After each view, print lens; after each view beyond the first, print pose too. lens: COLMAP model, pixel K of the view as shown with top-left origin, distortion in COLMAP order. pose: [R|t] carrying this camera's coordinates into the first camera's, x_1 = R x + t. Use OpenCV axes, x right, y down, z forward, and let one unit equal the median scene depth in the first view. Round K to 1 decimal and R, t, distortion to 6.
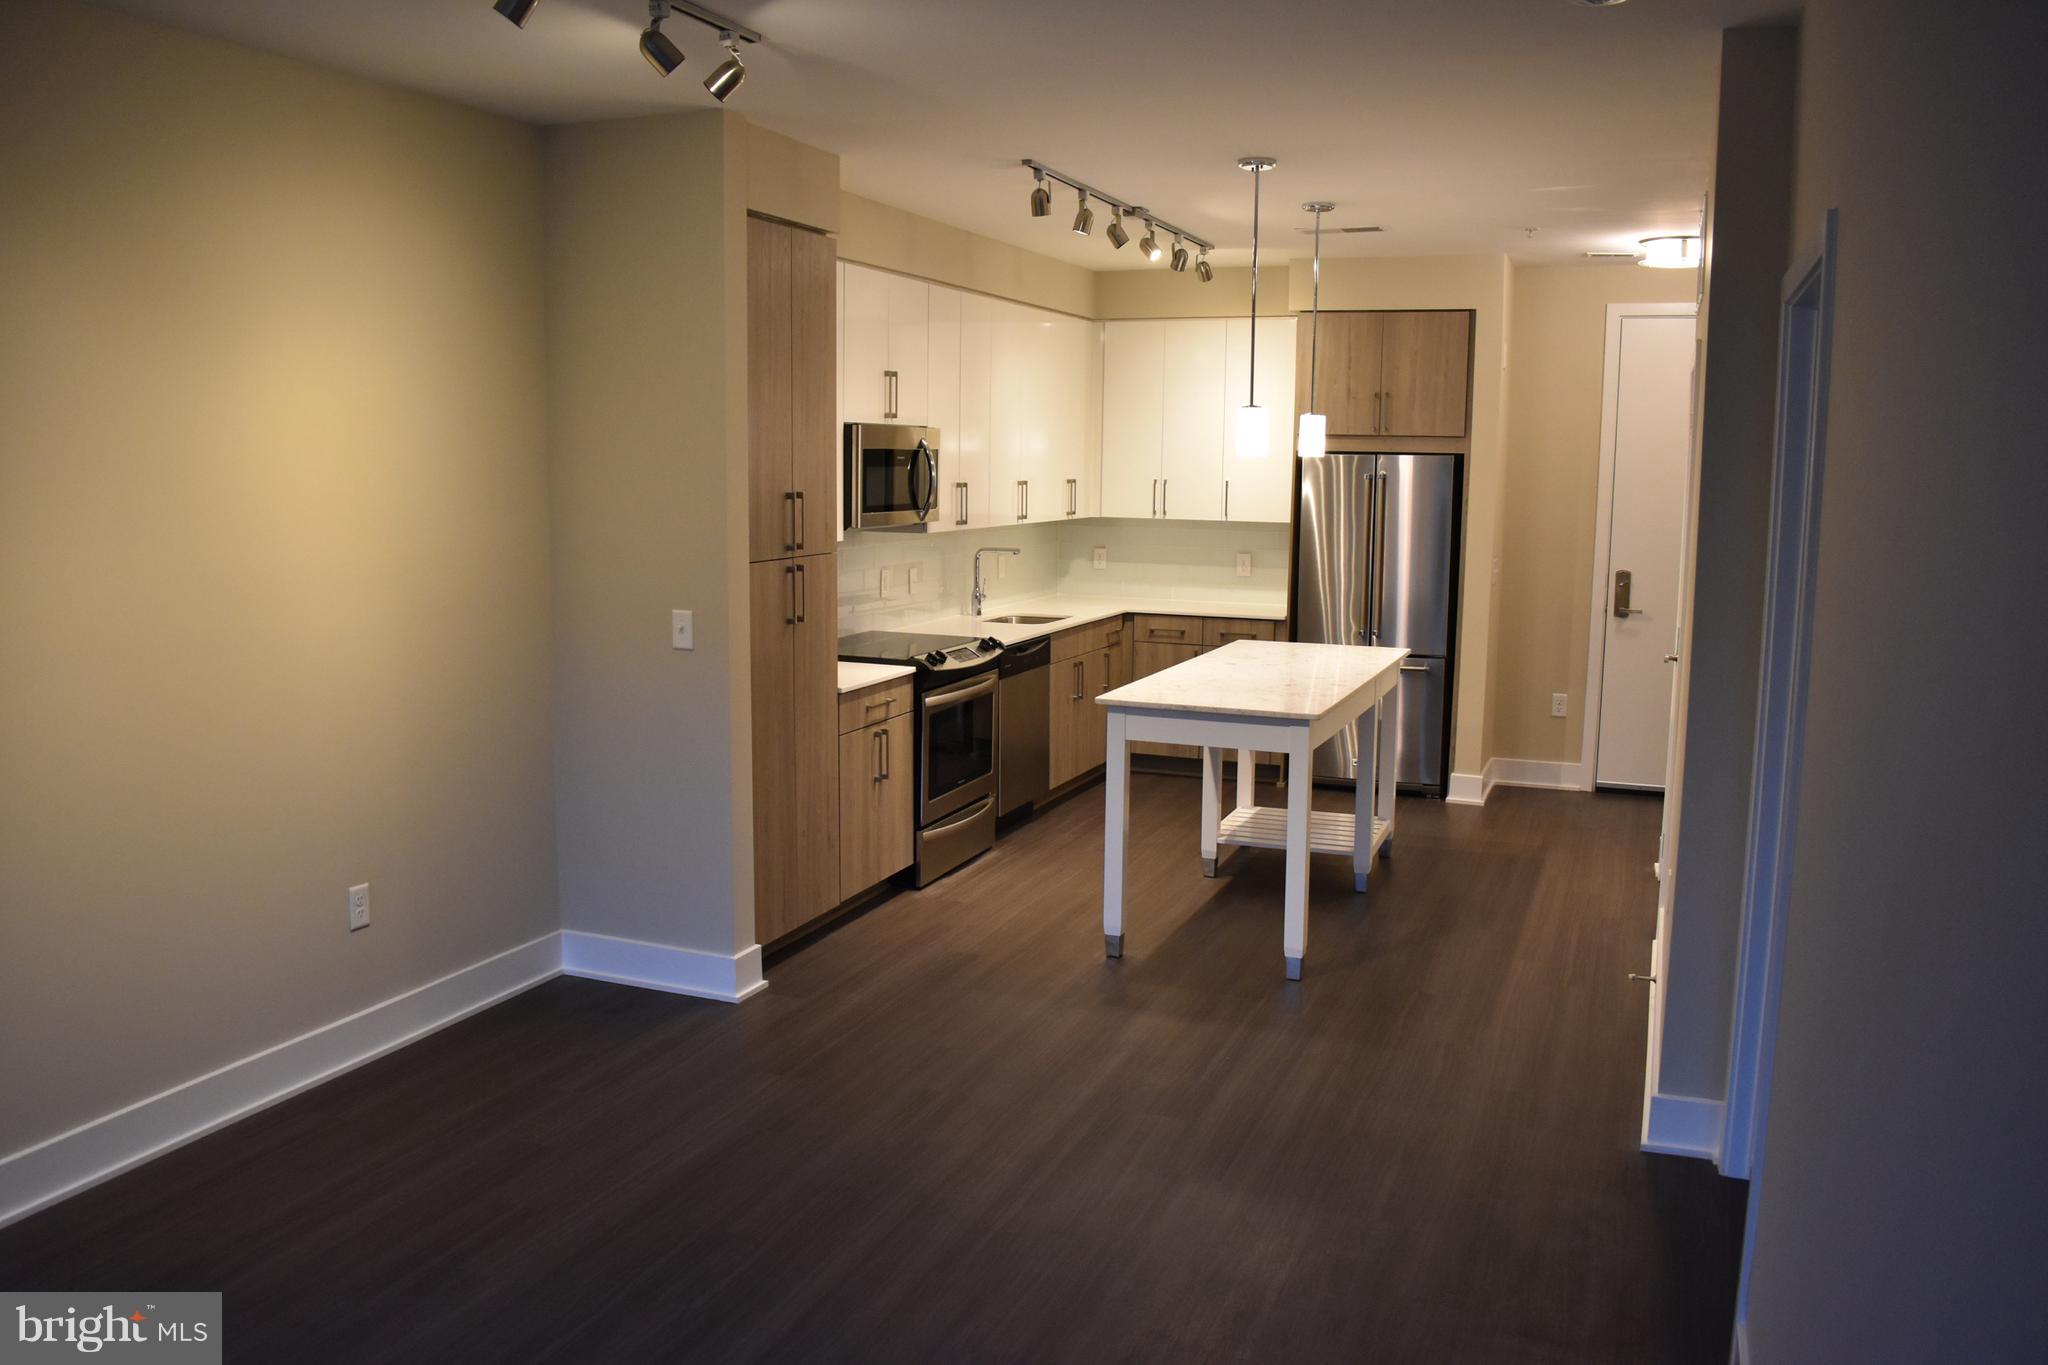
lens RADIAL K [[1613.2, 0, 1024.0], [0, 1613.2, 682.5], [0, 0, 1]] dist [-0.074735, 0.005351]
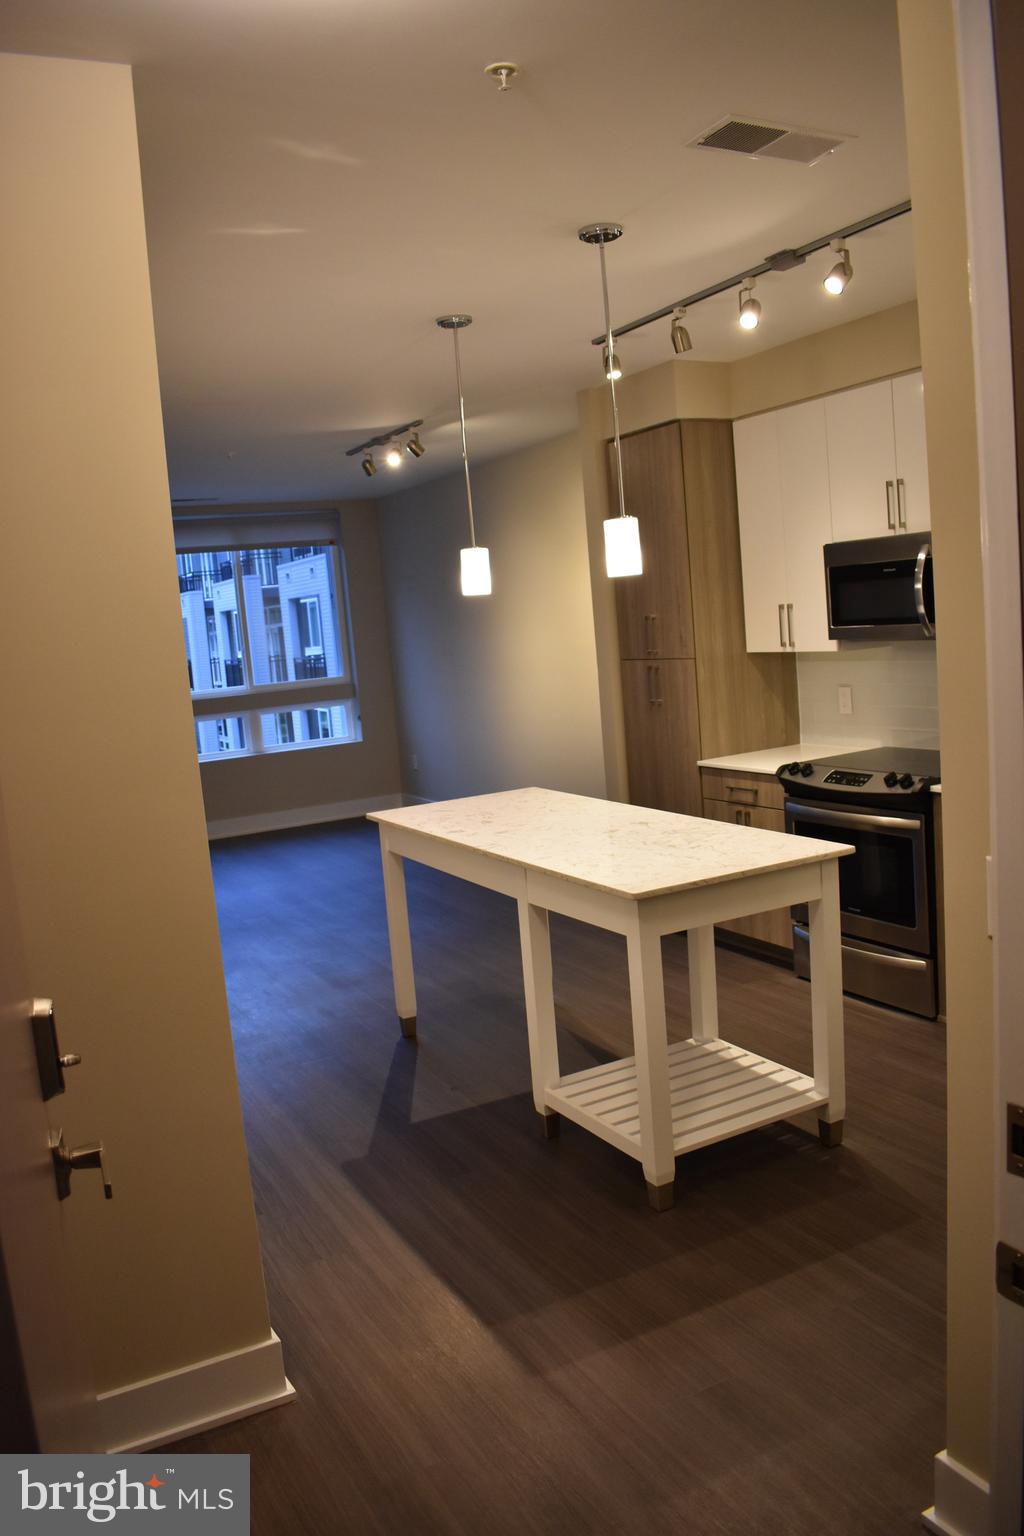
lens RADIAL K [[1209.9, 0, 512.0], [0, 1209.9, 768.0], [0, 0, 1]] dist [-0.074735, 0.005351]
pose [[-0.625487, 0.131472, -0.769078, 0.667972], [-0.041204, 0.978760, 0.200828, -0.165582], [0.779146, 0.157305, -0.606784, 1.334674]]
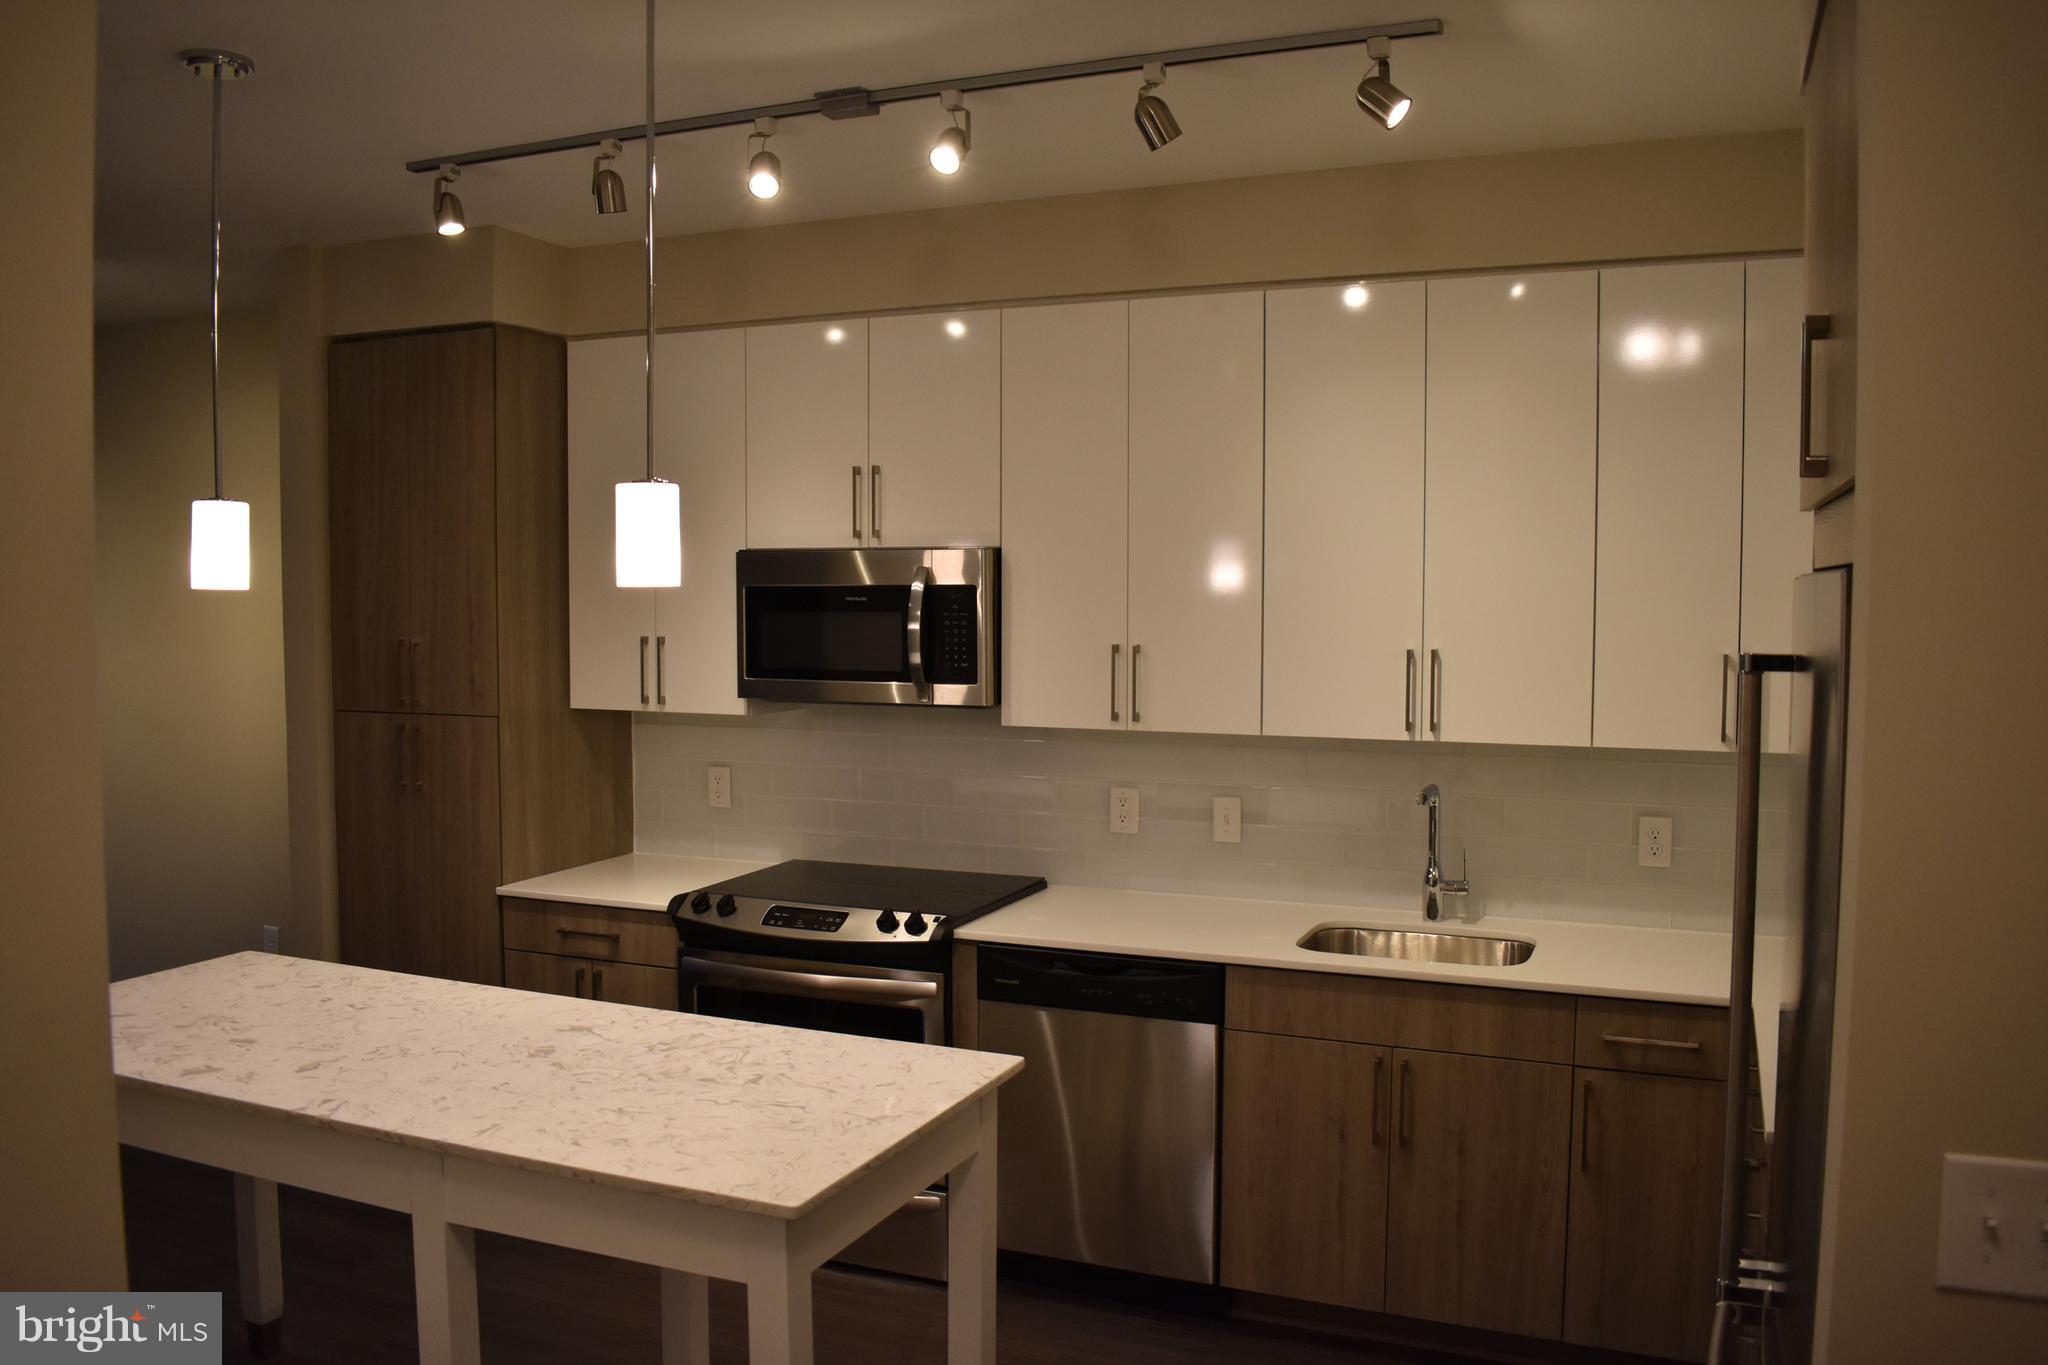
lens RADIAL K [[1613.2, 0, 1024.0], [0, 1613.2, 682.5], [0, 0, 1]] dist [-0.074735, 0.005351]
pose [[-0.000682, 0.040661, -0.999173, 0.597734], [-0.142997, 0.988901, 0.040340, -0.148550], [0.989723, 0.142907, 0.005140, 1.113940]]
